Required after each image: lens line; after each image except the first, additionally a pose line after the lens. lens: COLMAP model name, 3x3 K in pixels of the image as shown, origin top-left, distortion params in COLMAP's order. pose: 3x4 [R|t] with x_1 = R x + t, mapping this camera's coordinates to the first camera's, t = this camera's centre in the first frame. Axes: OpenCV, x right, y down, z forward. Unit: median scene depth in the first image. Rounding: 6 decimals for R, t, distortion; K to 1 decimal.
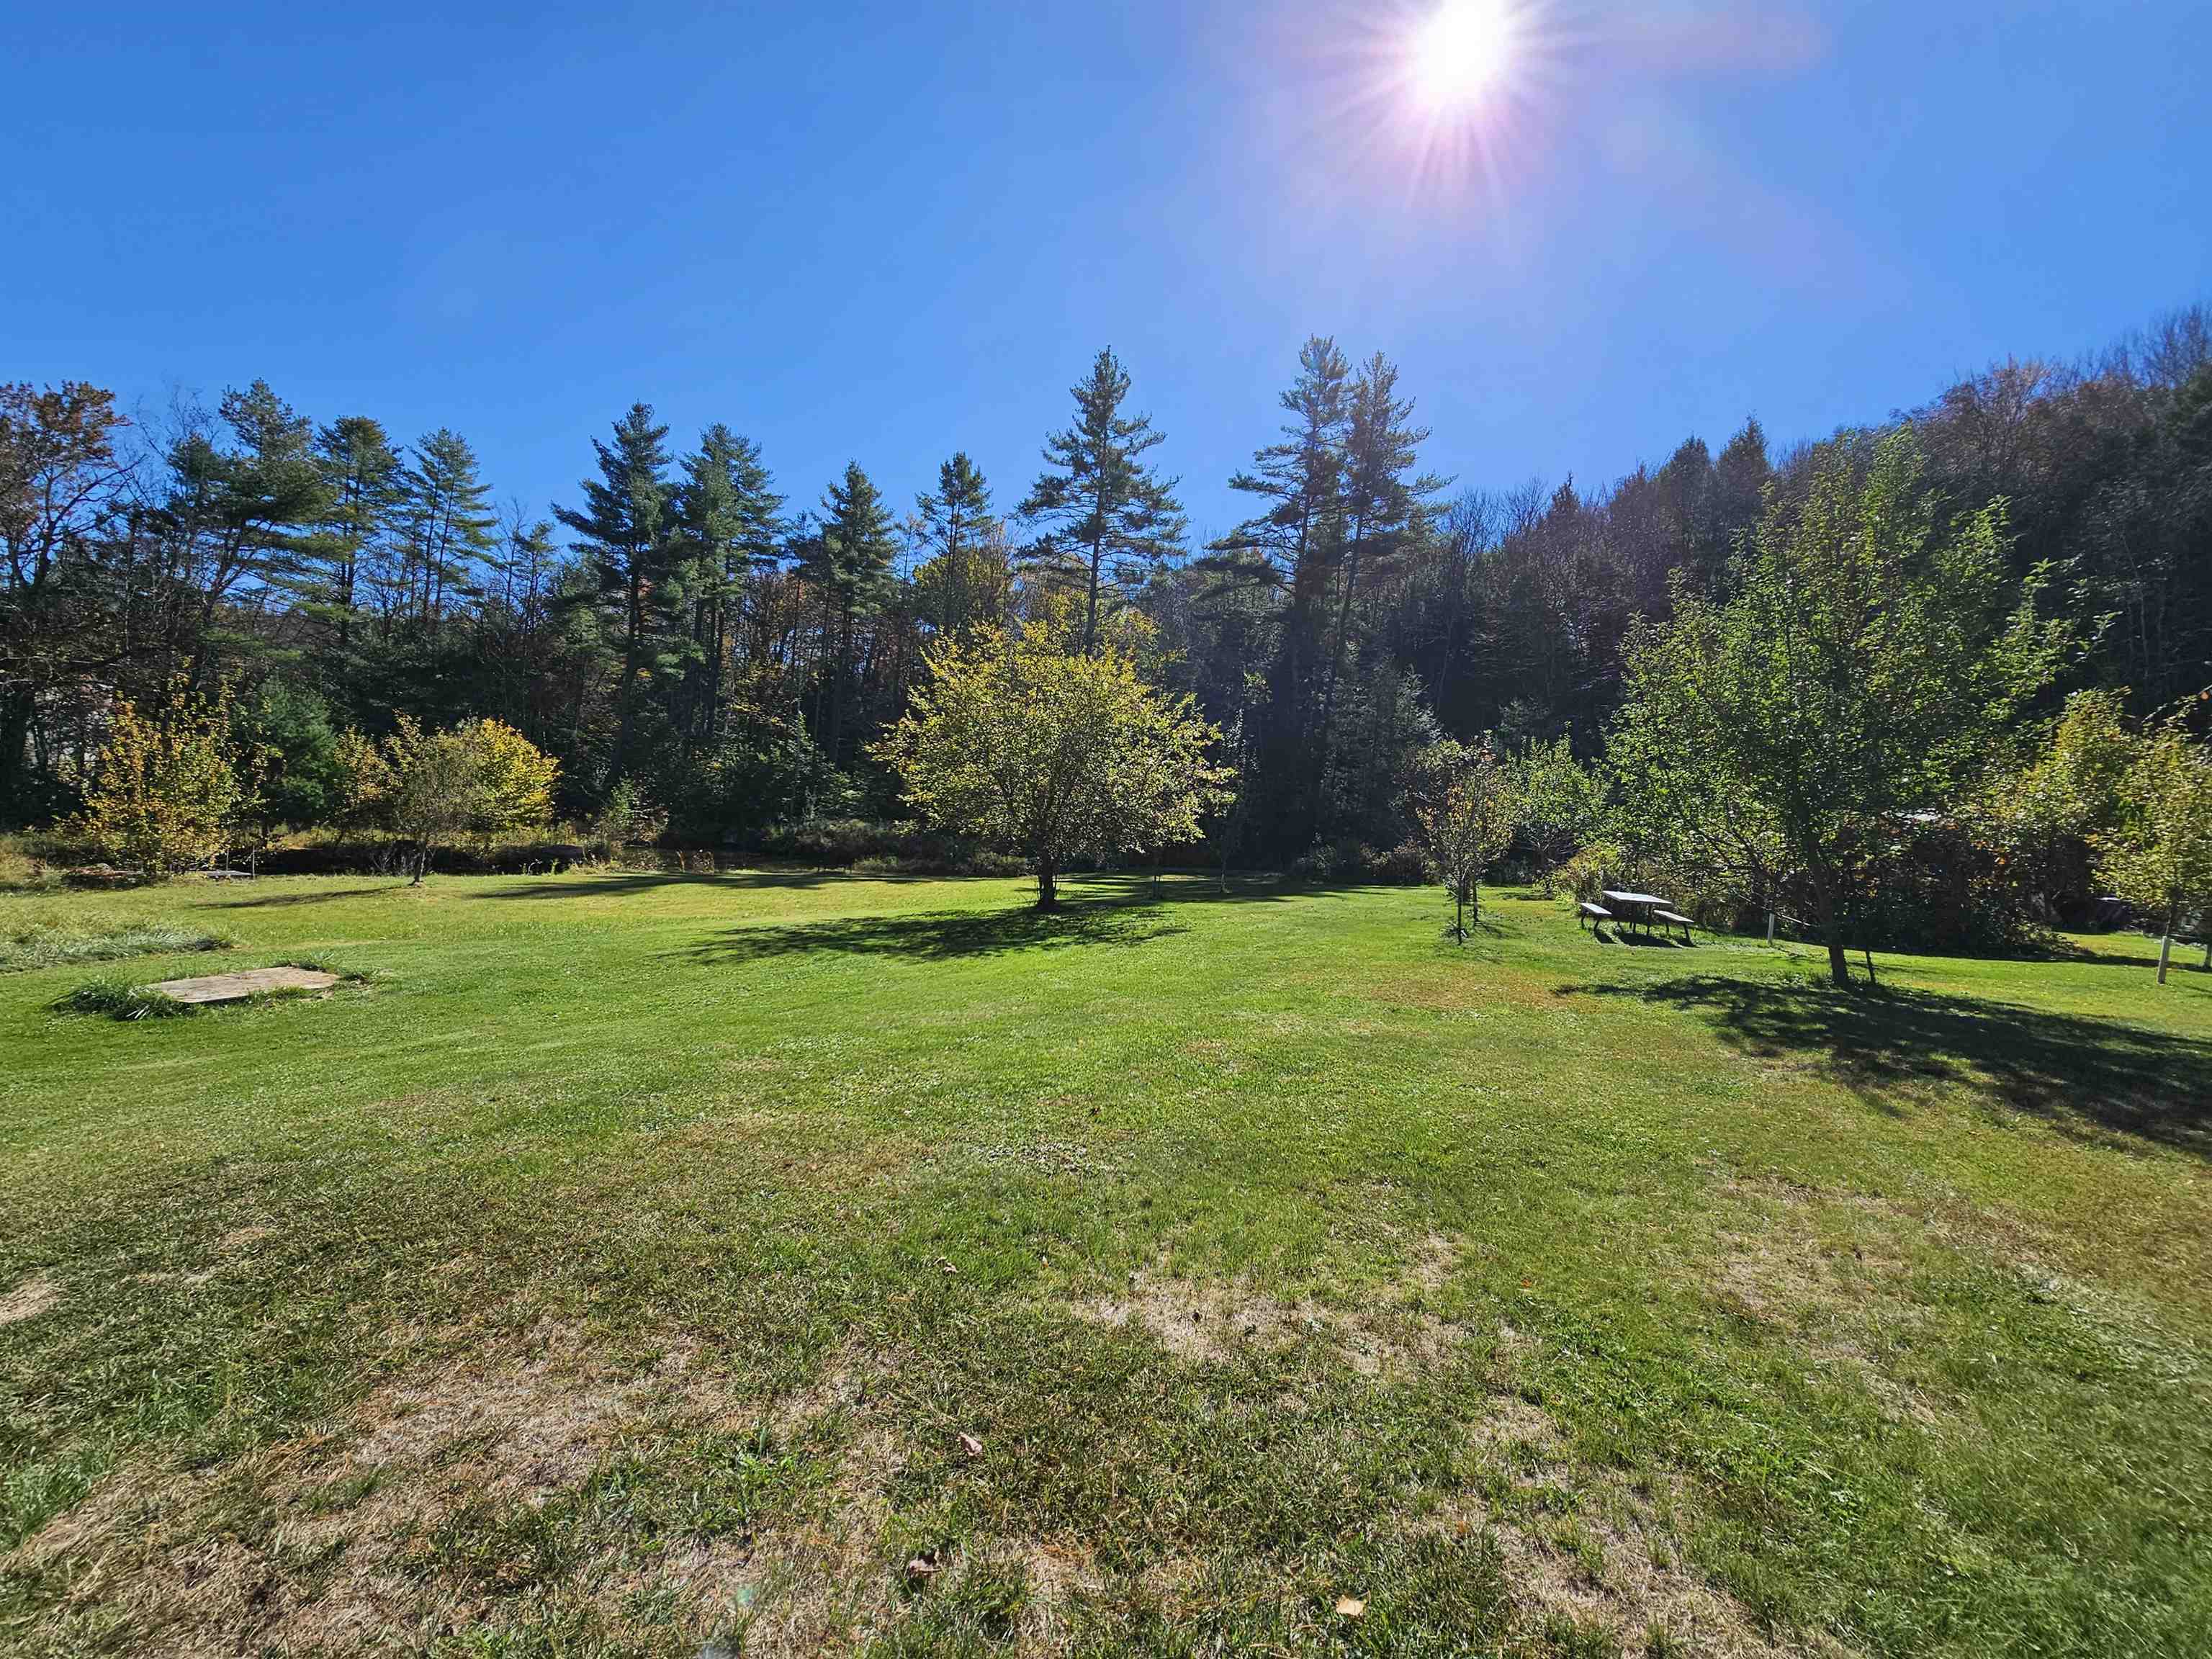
lens RADIAL K [[895.4, 0, 1101.9], [0, 895.4, 822.0], [0, 0, 1]] dist [0.005017, -0.002016]
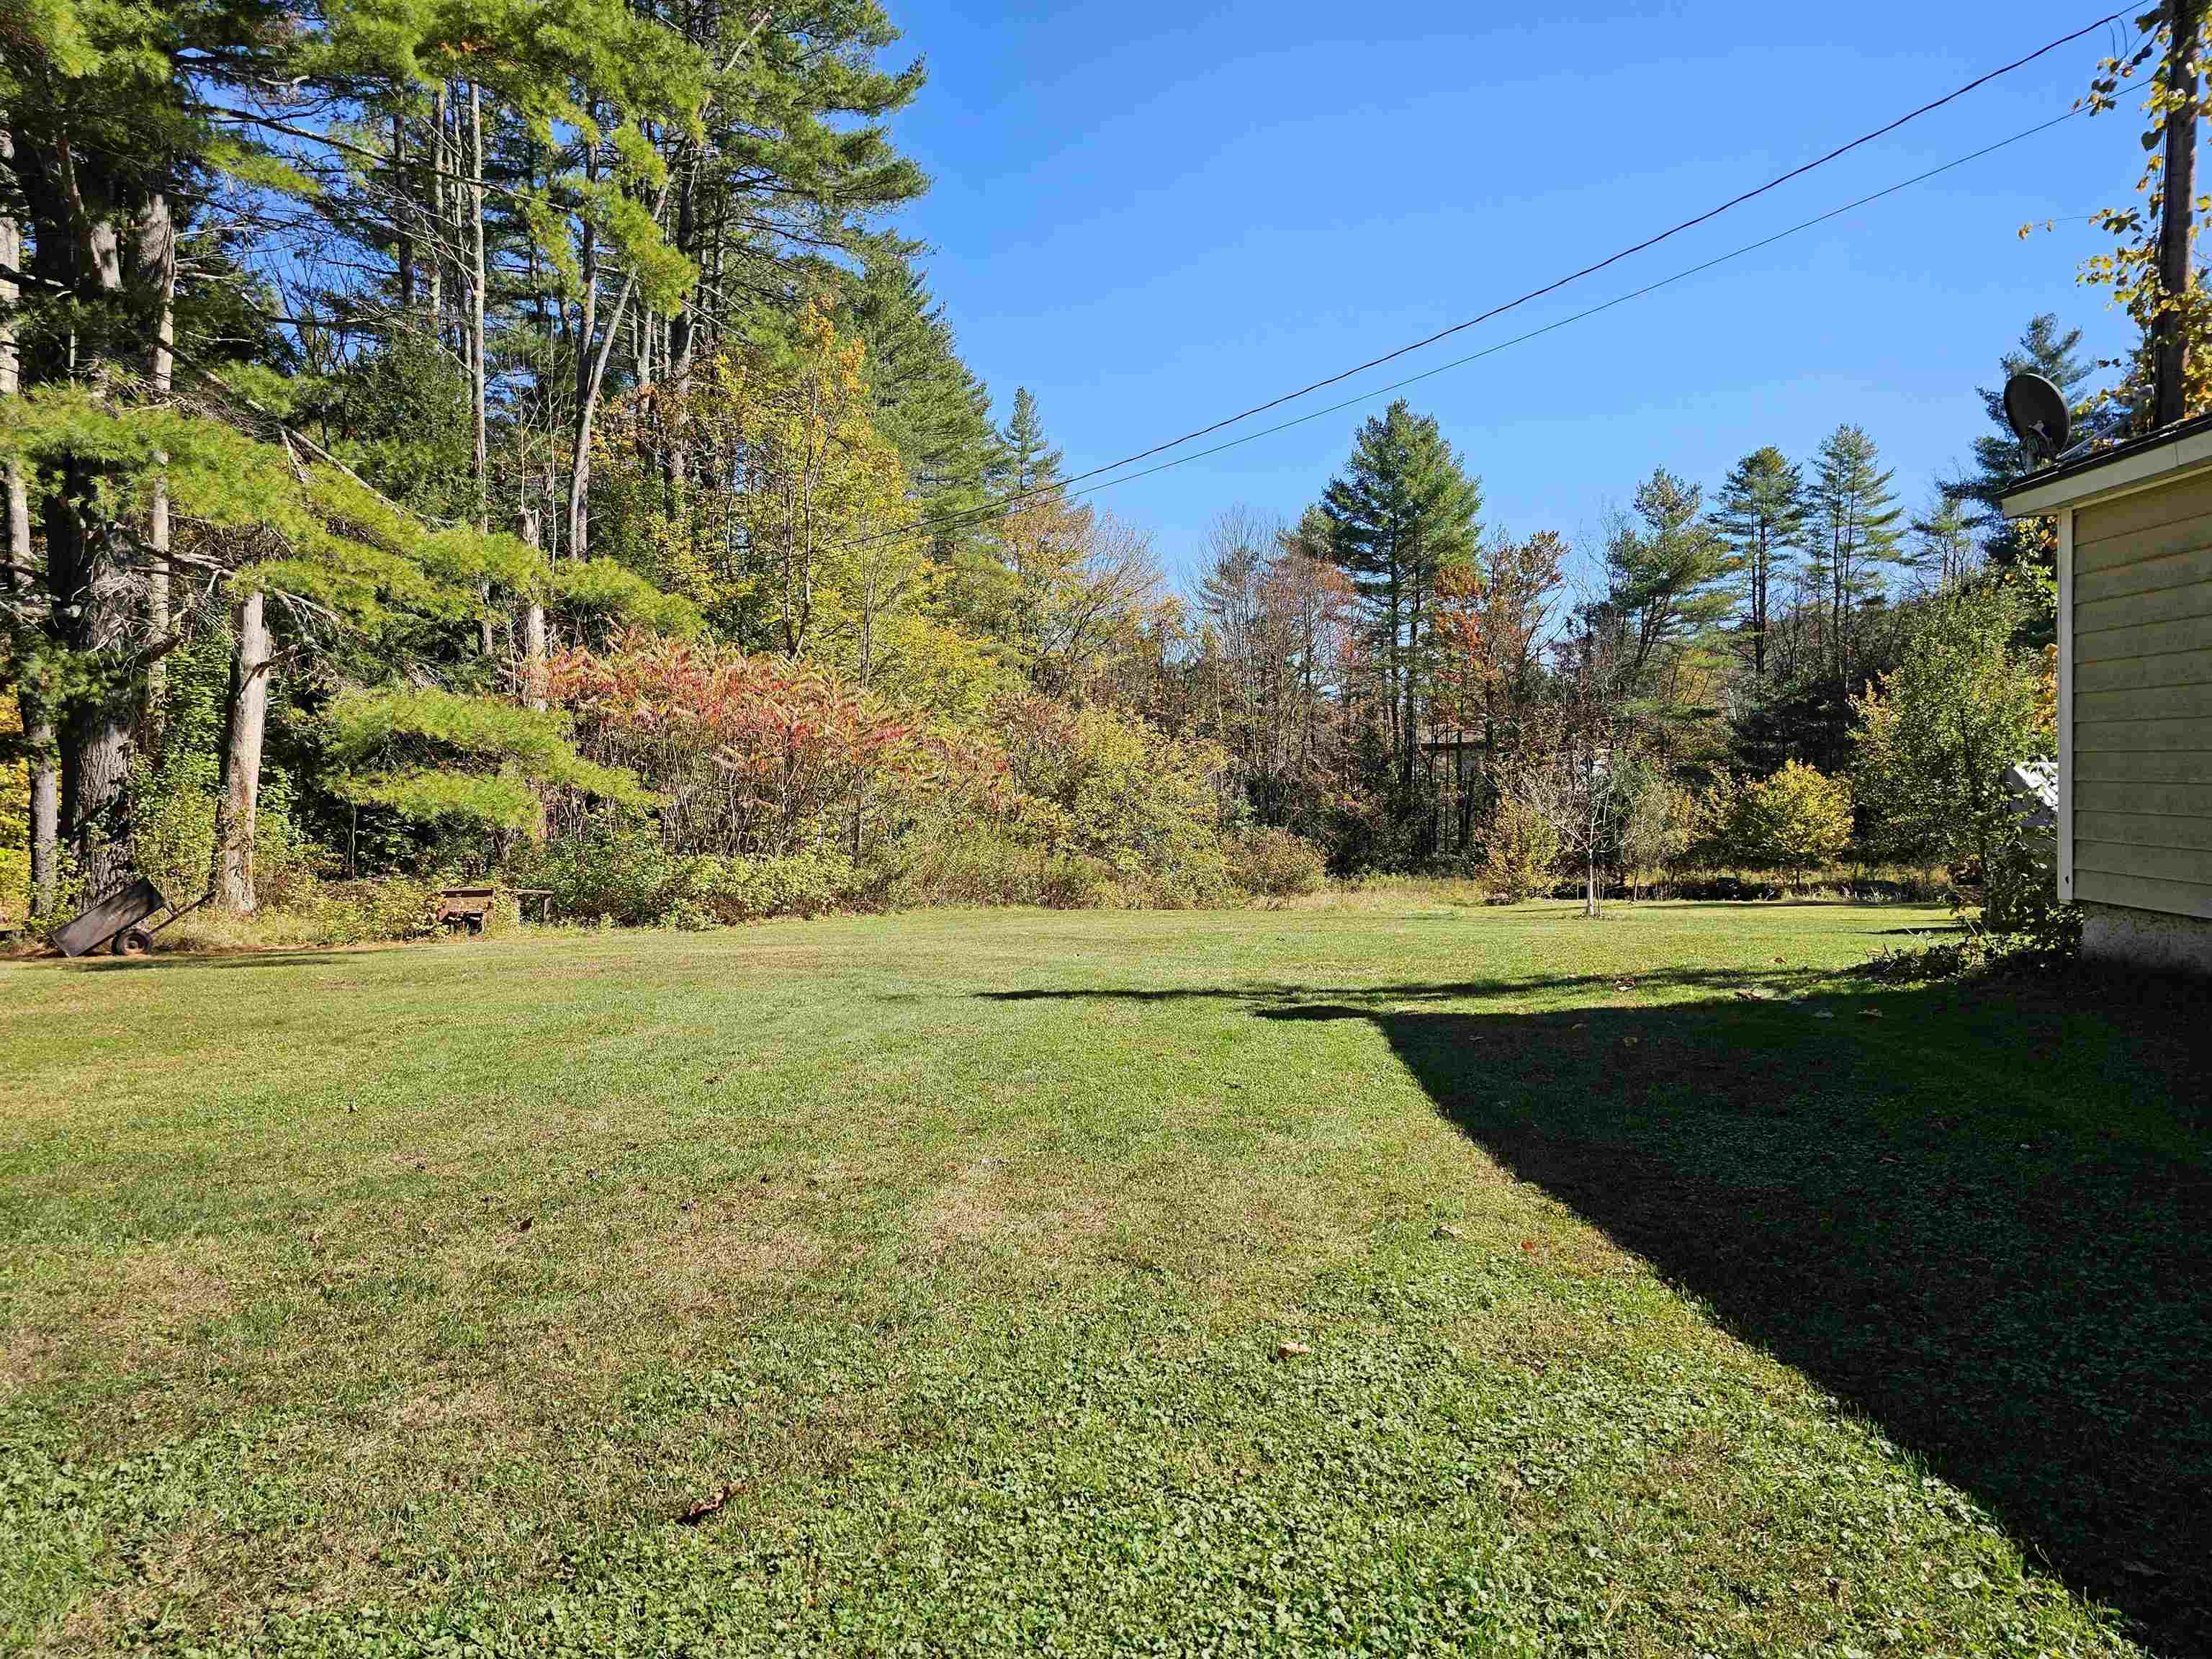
lens RADIAL K [[1463.7, 0, 1095.7], [0, 1463.7, 823.6], [0, 0, 1]] dist [0.069985, -0.062647]
pose [[0.315695, -0.052808, -0.947390, 0.442104], [0.025617, 0.998561, -0.047124, 0.012039], [0.948515, -0.009392, 0.316593, -0.194413]]
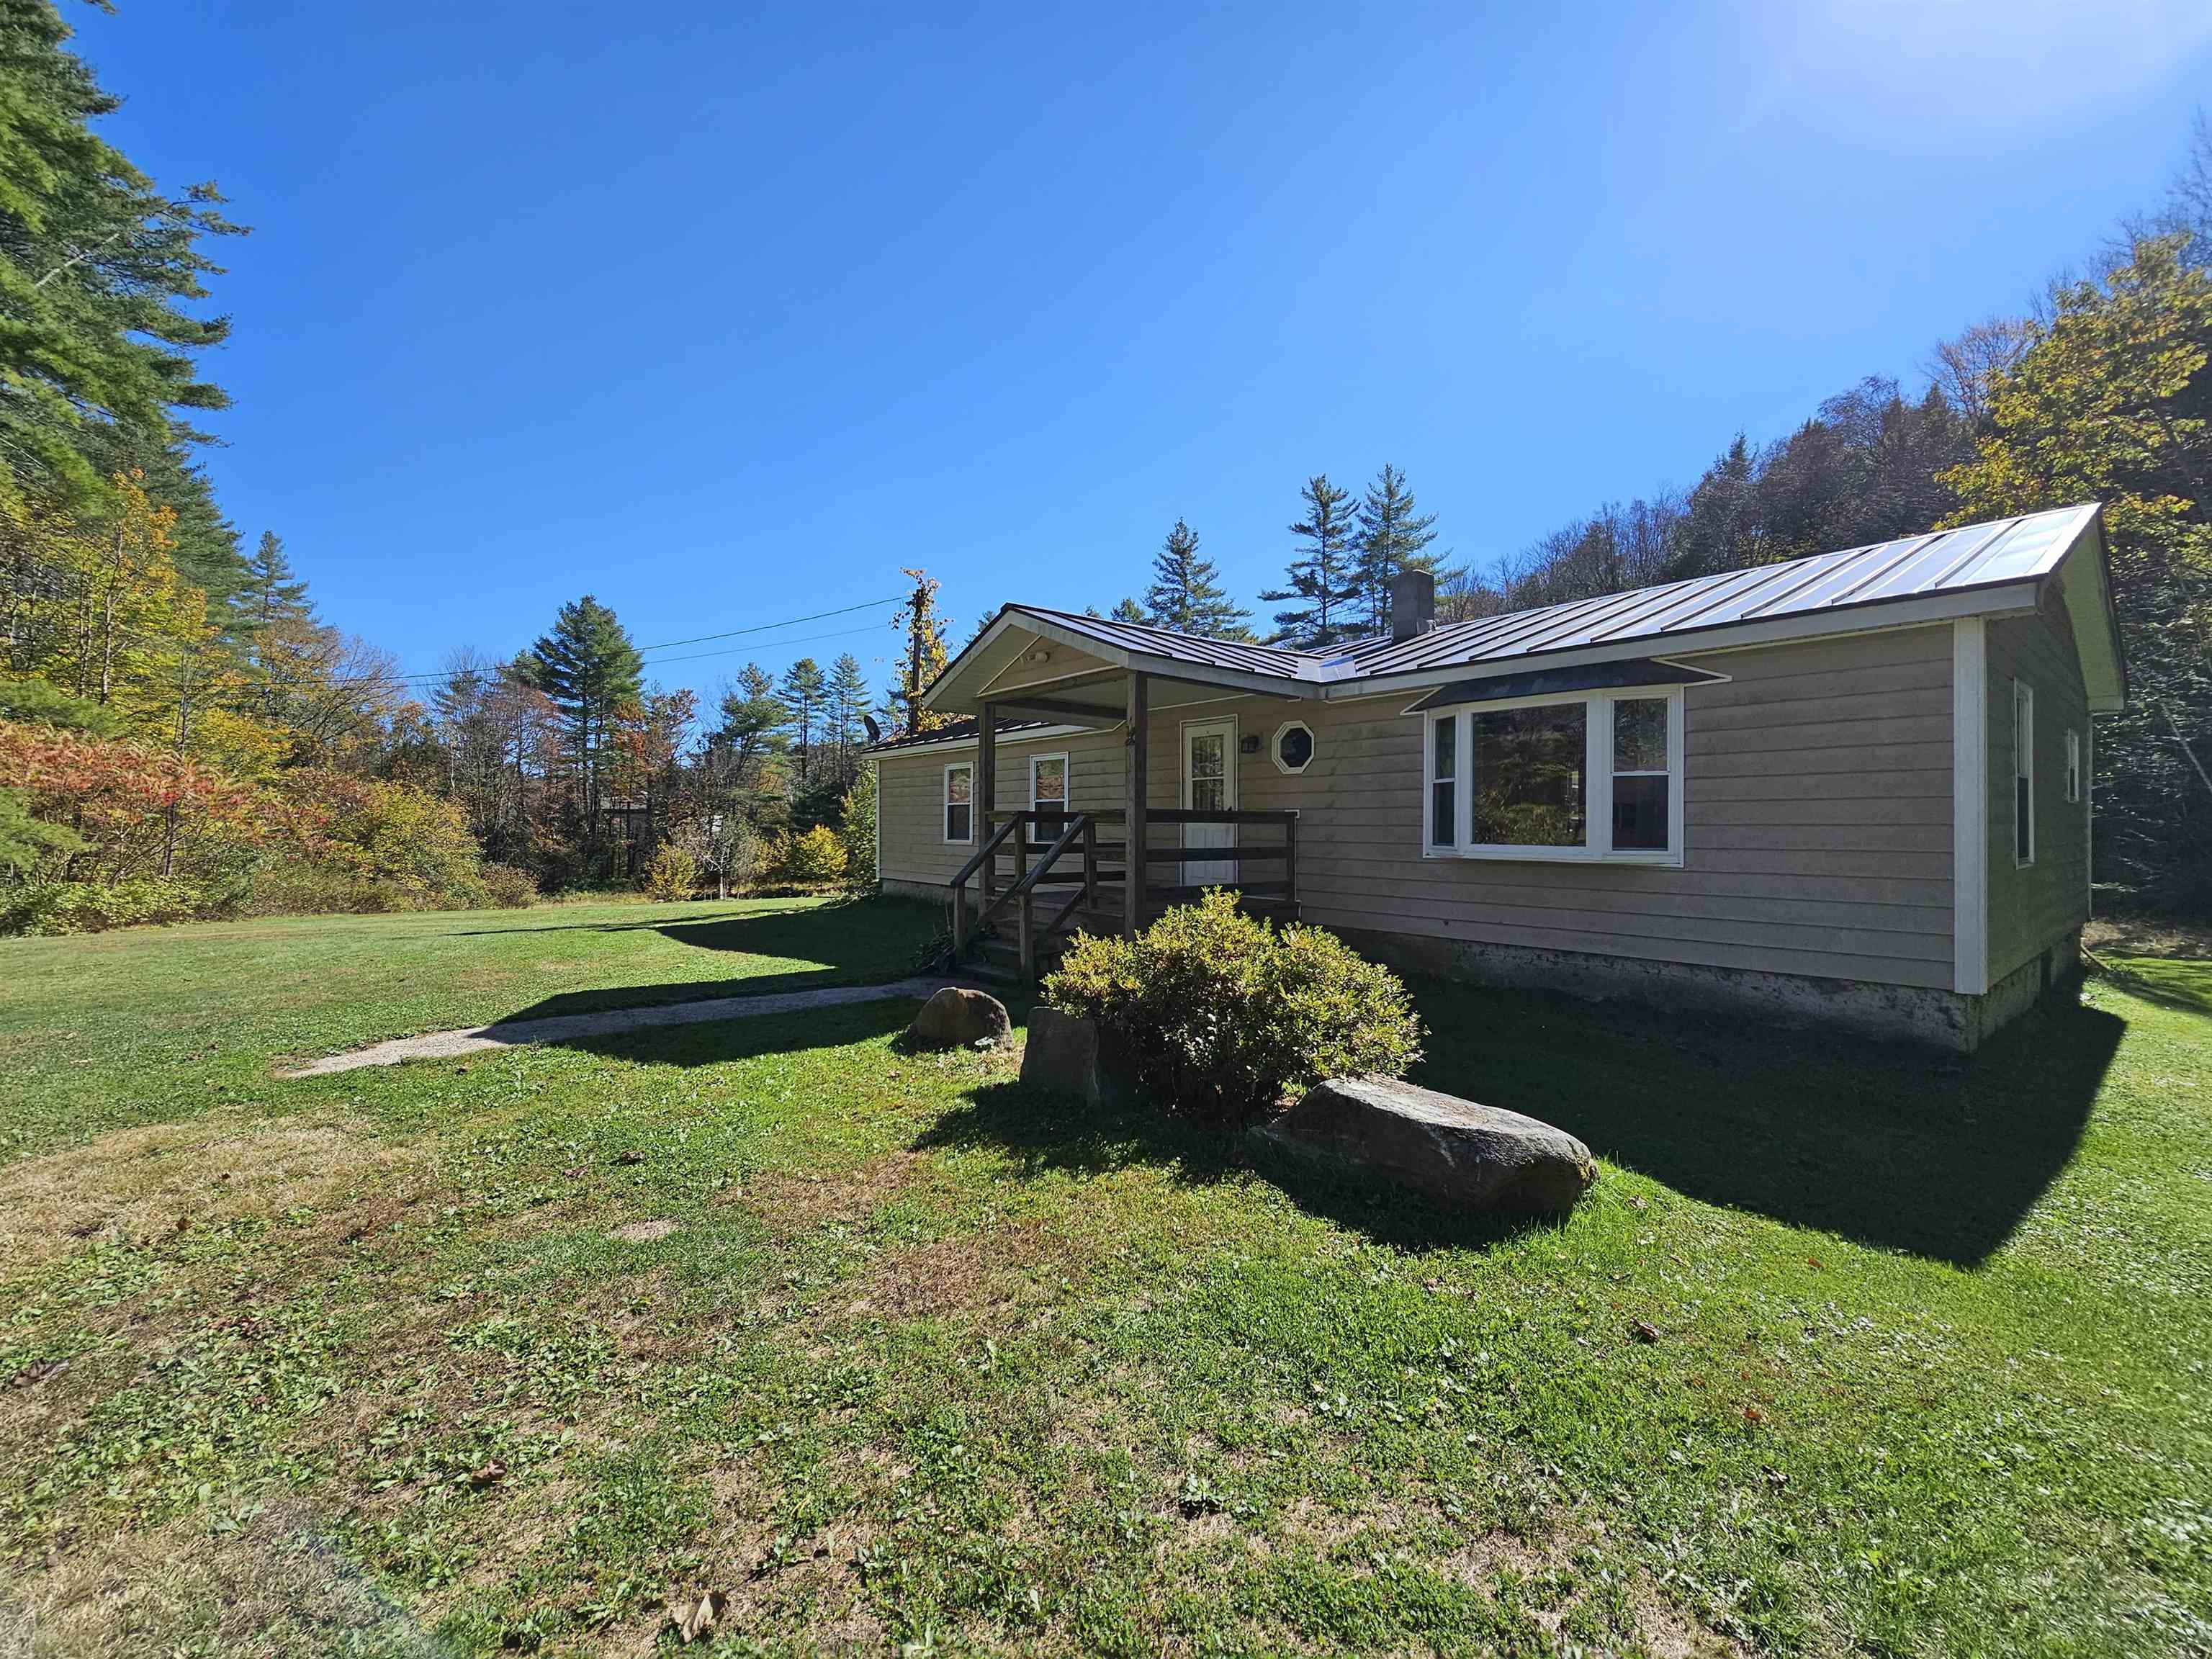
lens RADIAL K [[889.4, 0, 1106.0], [0, 889.4, 829.5], [0, 0, 1]] dist [-0.008720, 0.000001]
pose [[0.874092, -0.074197, -0.480061, 0.542644], [0.058231, 0.997144, -0.048089, 0.018161], [0.482258, 0.014080, 0.875916, -0.277792]]
